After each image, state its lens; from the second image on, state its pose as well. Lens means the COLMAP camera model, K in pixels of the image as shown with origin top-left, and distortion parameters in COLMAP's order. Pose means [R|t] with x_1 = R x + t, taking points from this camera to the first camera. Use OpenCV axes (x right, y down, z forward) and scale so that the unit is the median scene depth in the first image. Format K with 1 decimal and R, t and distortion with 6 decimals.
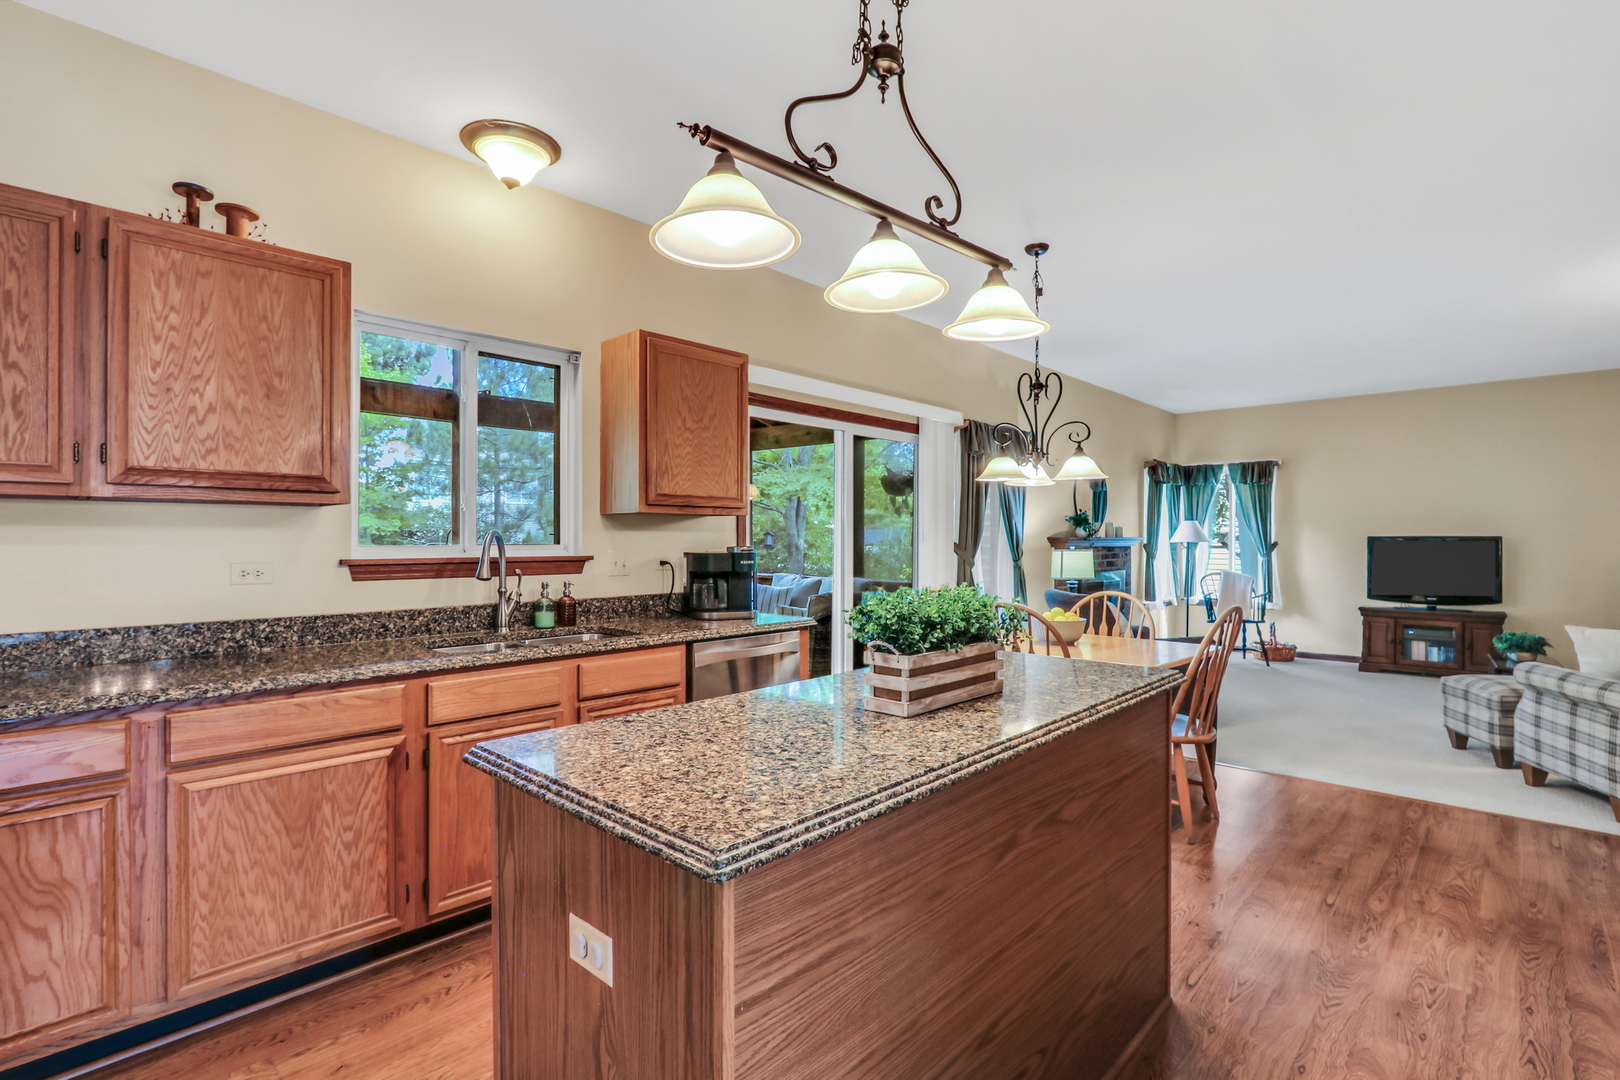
lens RADIAL K [[757.0, 0, 803.3], [0, 757.0, 540.3], [0, 0, 1]] dist [-0.021669, 0.003329]
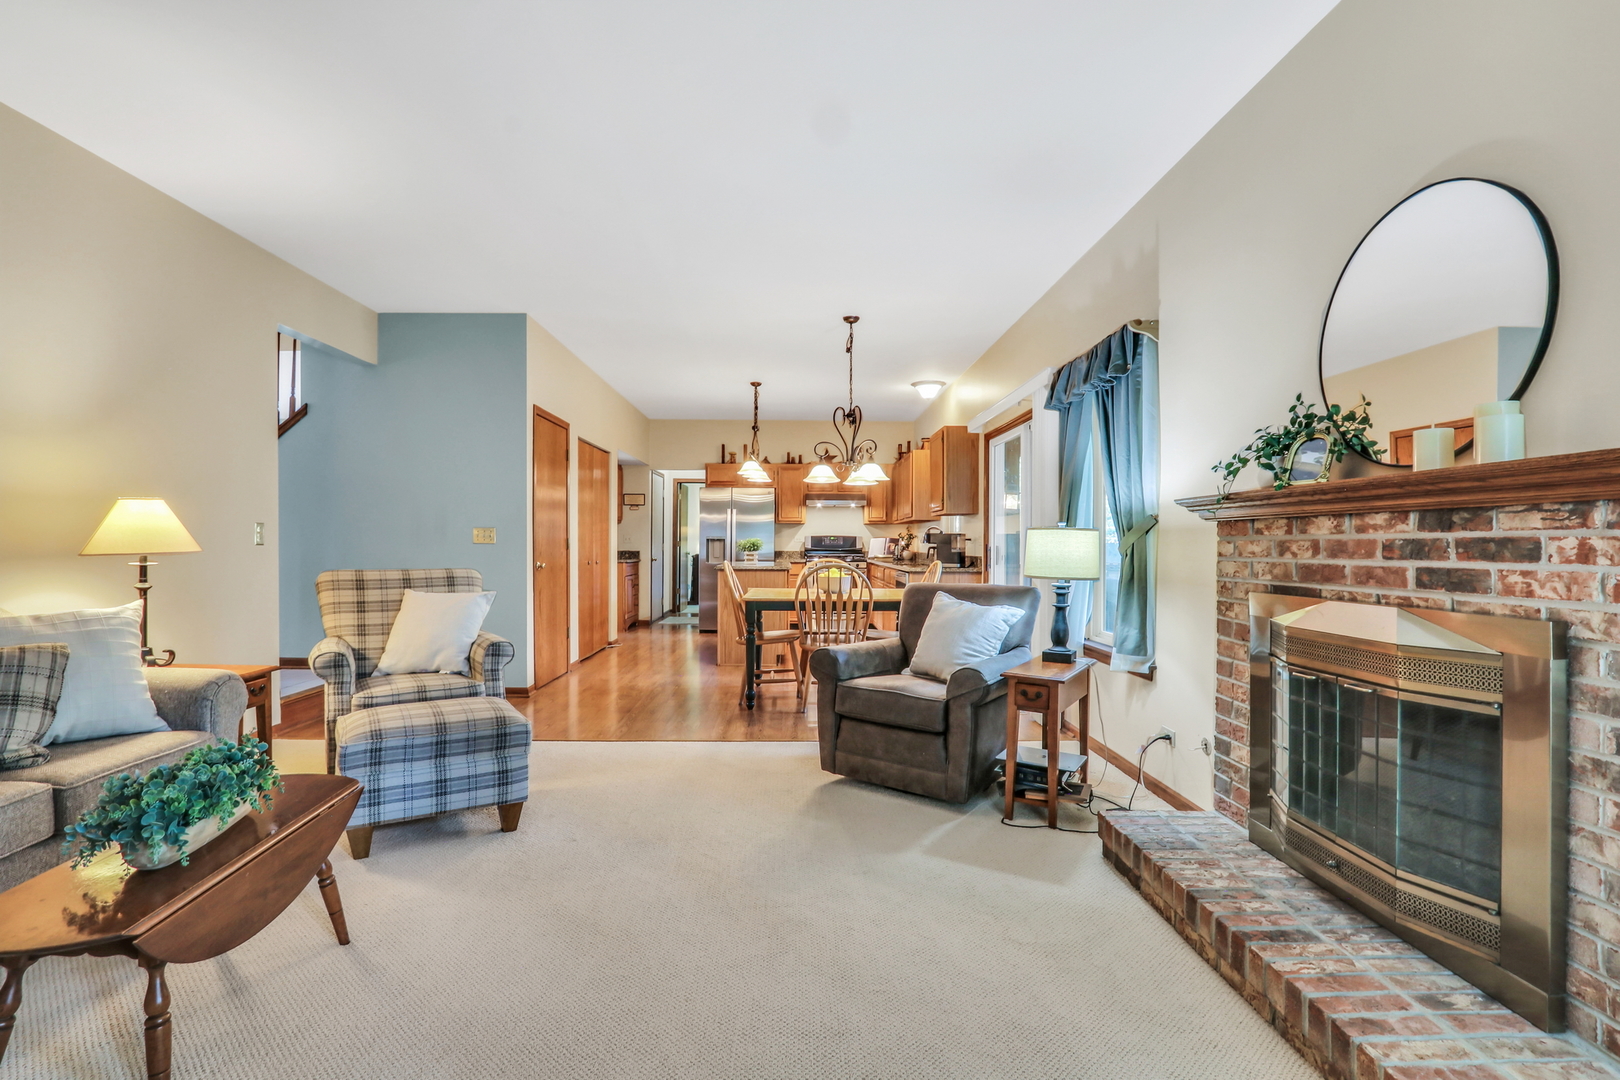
lens RADIAL K [[757.0, 0, 805.1], [0, 757.0, 539.6], [0, 0, 1]] dist [-0.021669, 0.003329]
pose [[-0.709205, -0.007145, -0.704966, 0.705927], [-0.004102, 0.999974, -0.006008, 0.020123], [0.704991, -0.001369, -0.709215, 0.999534]]
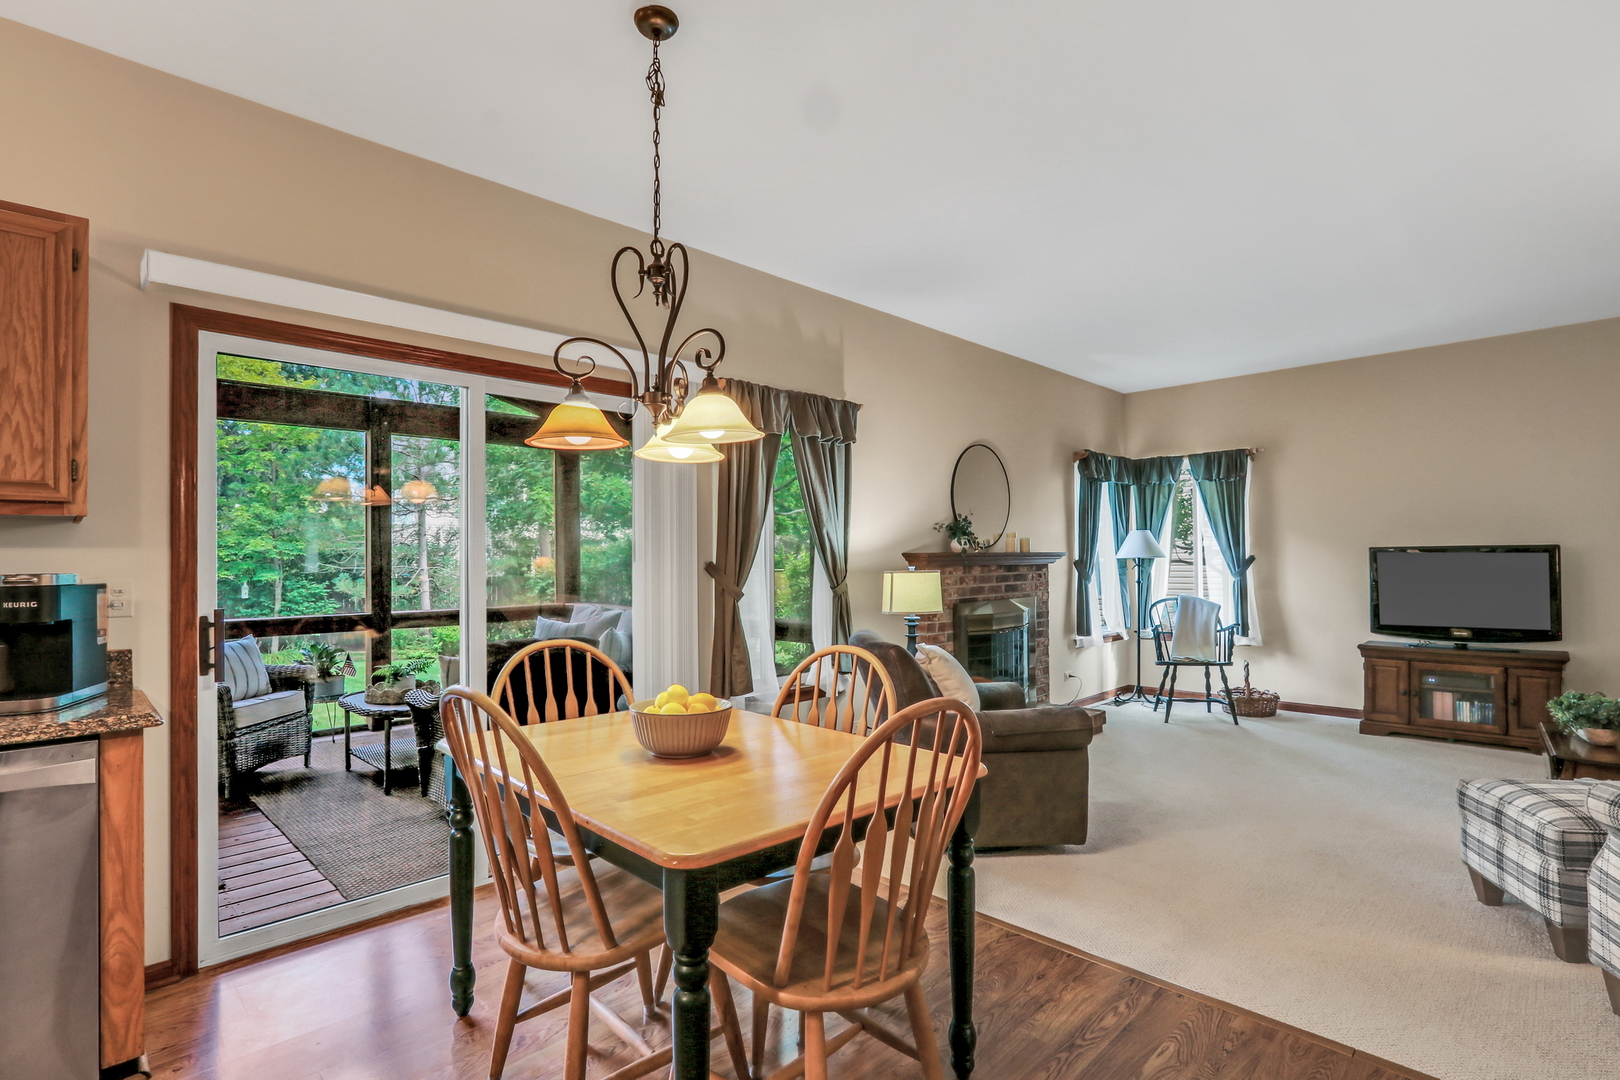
lens RADIAL K [[757.0, 0, 802.3], [0, 757.0, 554.3], [0, 0, 1]] dist [-0.021669, 0.003329]
pose [[0.999326, -0.010127, -0.035298, 0.223830], [0.009837, 0.999917, -0.008376, 0.002222], [0.035380, 0.008023, 0.999342, 0.247778]]
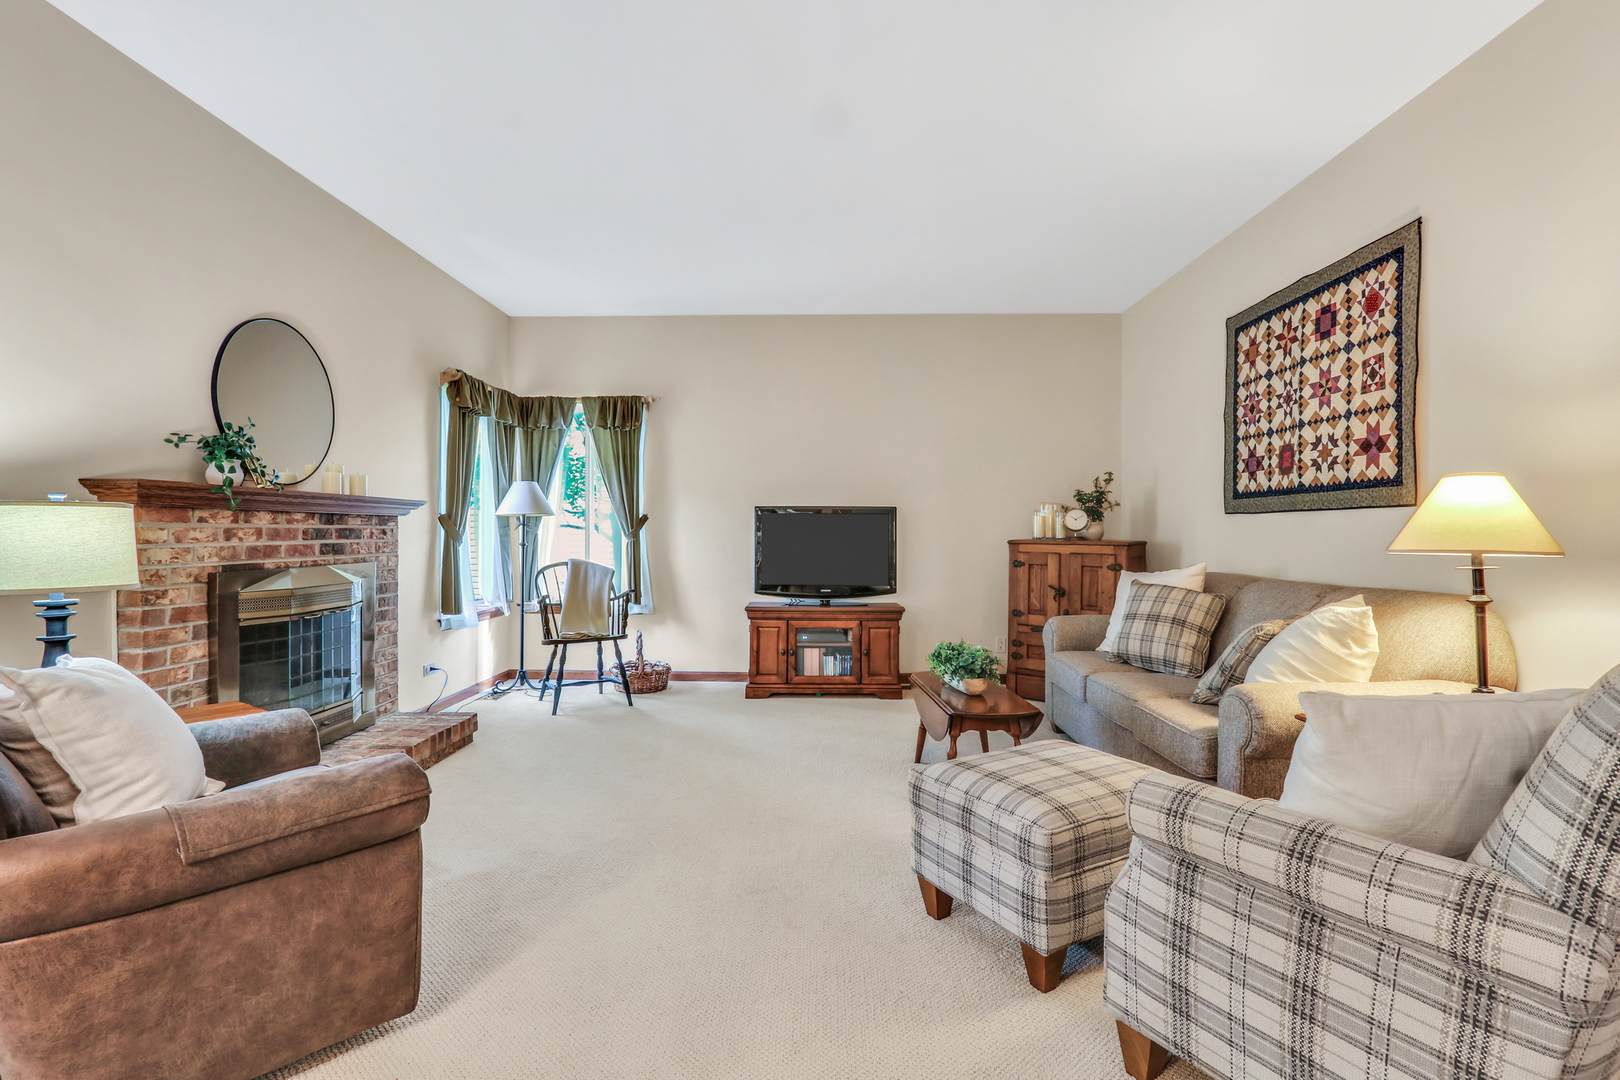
lens RADIAL K [[757.0, 0, 803.8], [0, 757.0, 534.7], [0, 0, 1]] dist [-0.021669, 0.003329]
pose [[0.740504, -0.000205, 0.672052, 0.300045], [-0.001825, 0.999996, 0.002316, 0.019837], [-0.672050, -0.002942, 0.740500, 0.429759]]
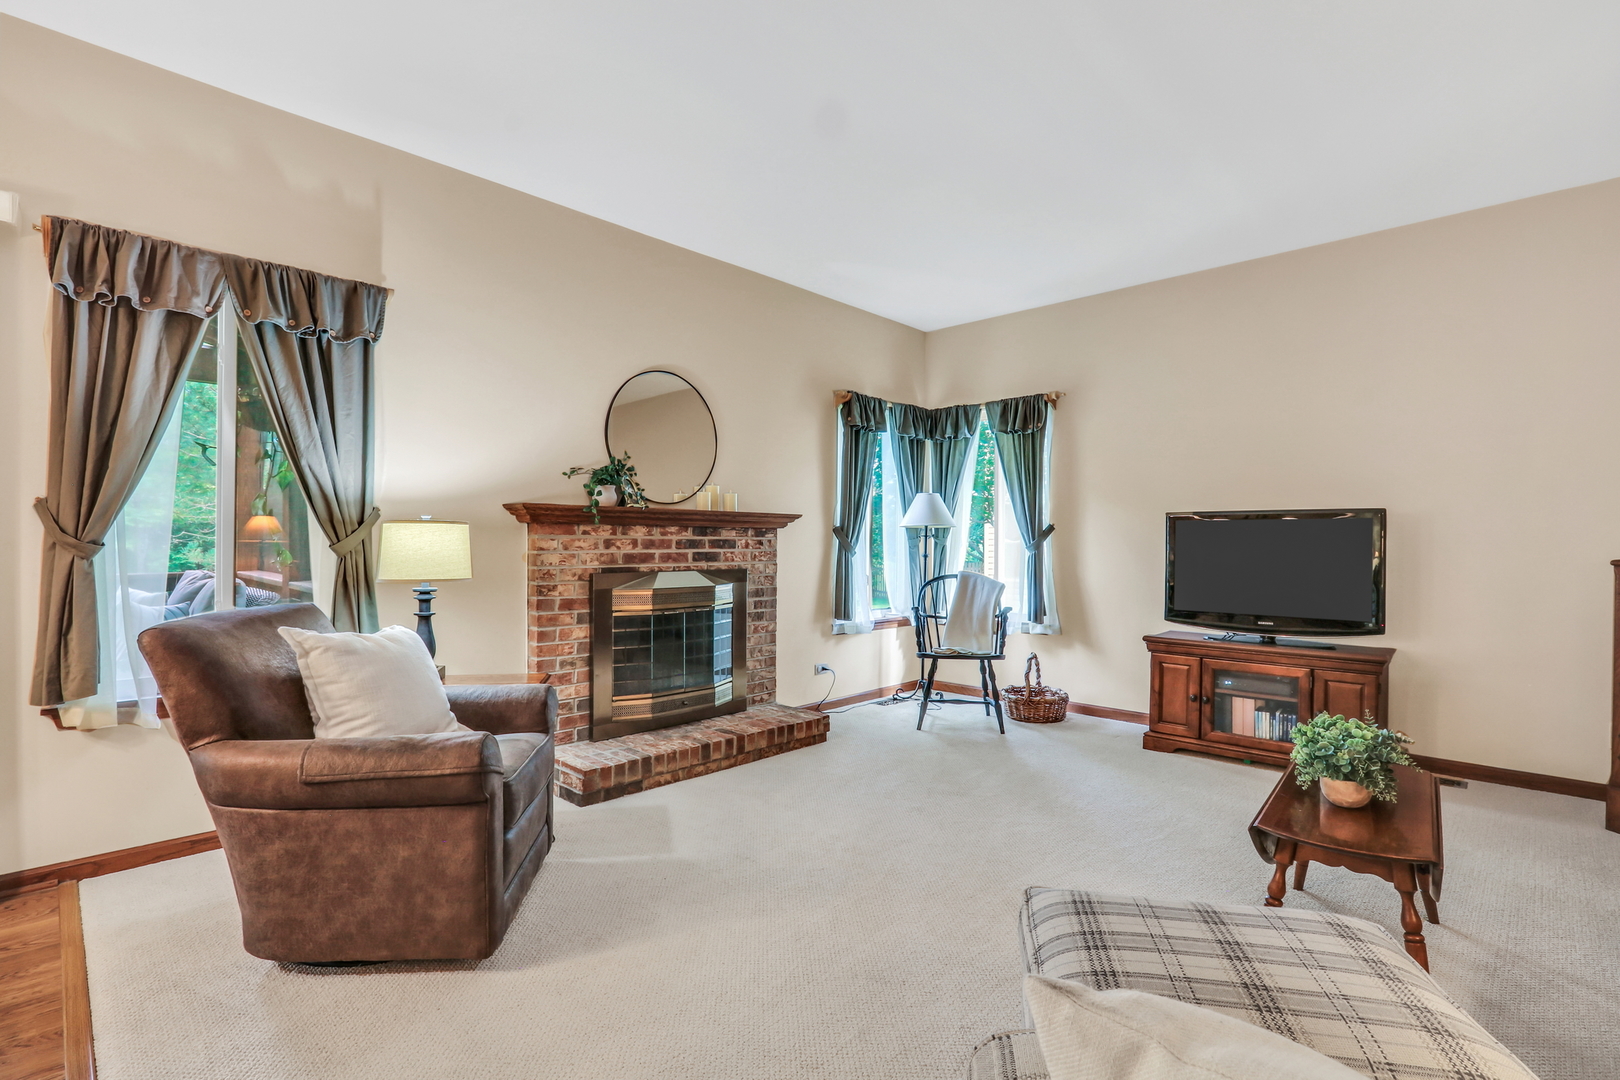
lens RADIAL K [[757.0, 0, 795.8], [0, 757.0, 538.2], [0, 0, 1]] dist [-0.021669, 0.003329]
pose [[0.999977, 0.006662, -0.000884, 0.464742], [-0.006667, 0.999962, -0.005576, 0.019348], [0.000846, 0.005582, 0.999984, 0.415328]]
